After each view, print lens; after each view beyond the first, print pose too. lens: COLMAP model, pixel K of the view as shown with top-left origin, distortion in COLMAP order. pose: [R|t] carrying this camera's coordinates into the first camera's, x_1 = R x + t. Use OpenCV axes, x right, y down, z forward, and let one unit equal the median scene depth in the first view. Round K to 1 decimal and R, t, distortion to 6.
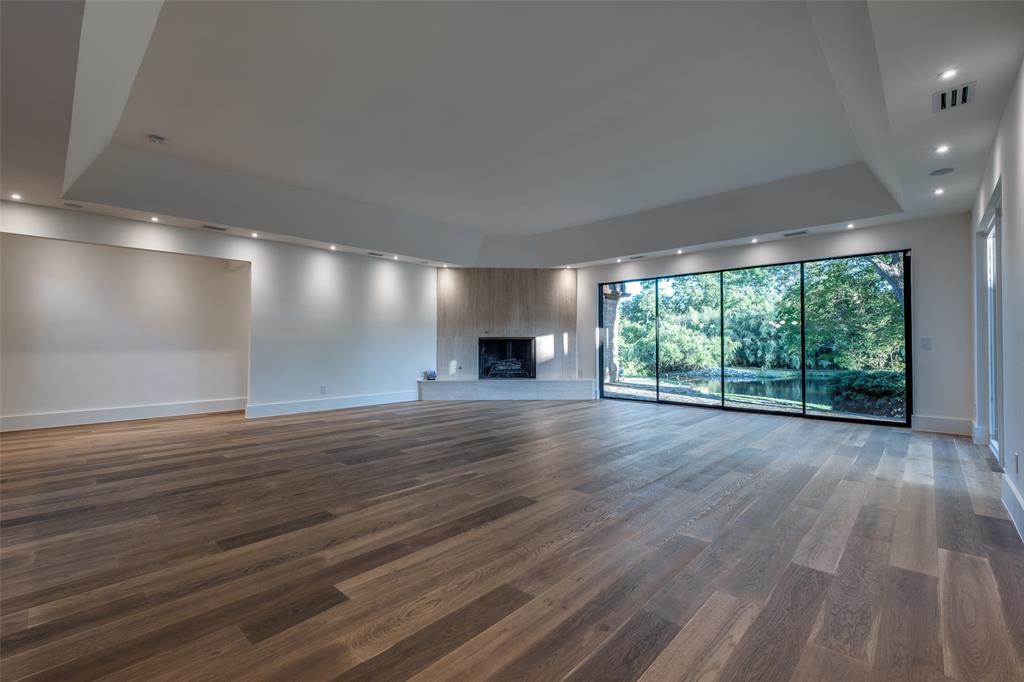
lens RADIAL K [[448.7, 0, 511.7], [0, 448.7, 339.7], [0, 0, 1]] dist [-0.003195, 0.001280]
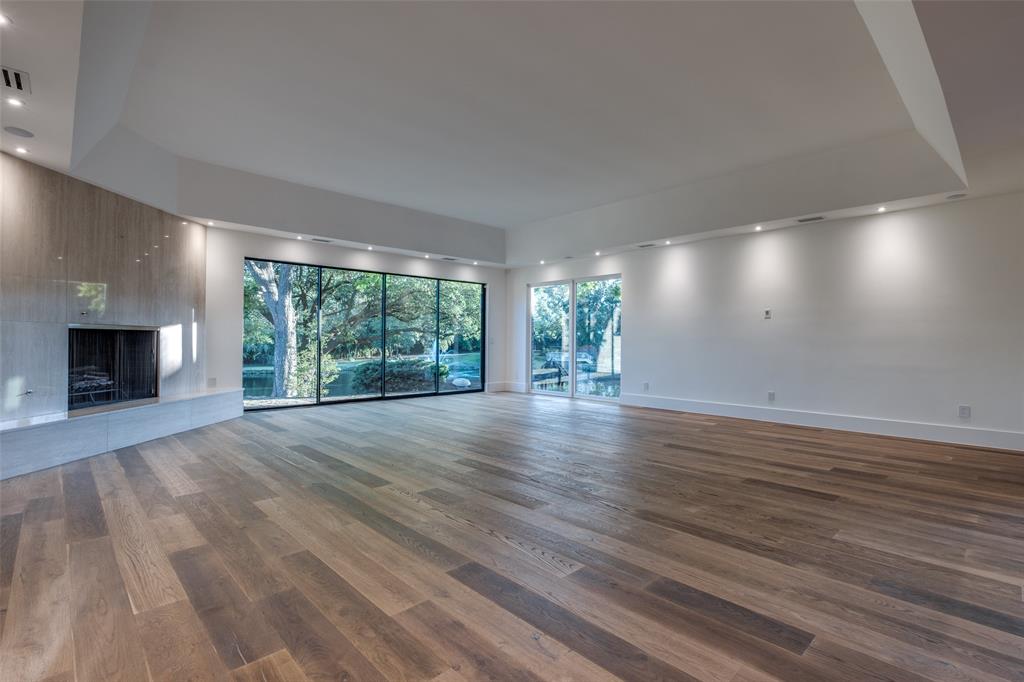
lens RADIAL K [[484.9, 0, 520.5], [0, 484.9, 343.1], [0, 0, 1]] dist [0.016664, -0.001471]
pose [[0.038038, -0.004014, 0.999268, -0.649075], [-0.015015, 0.999877, 0.004588, 0.005233], [-0.999163, -0.015179, 0.037973, 0.577644]]
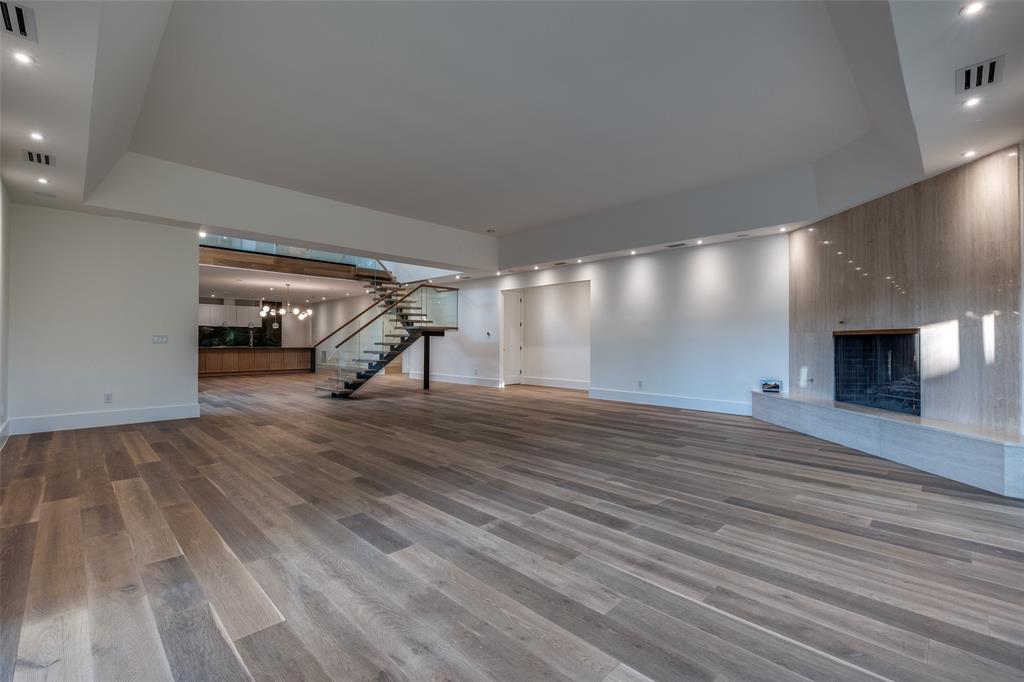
lens RADIAL K [[448.7, 0, 509.8], [0, 448.7, 336.6], [0, 0, 1]] dist [-0.003195, 0.001280]
pose [[-0.043525, -0.014369, -0.998949, 0.615507], [0.006327, 0.999873, -0.014658, 0.008303], [0.999032, -0.006959, -0.043428, 0.677762]]
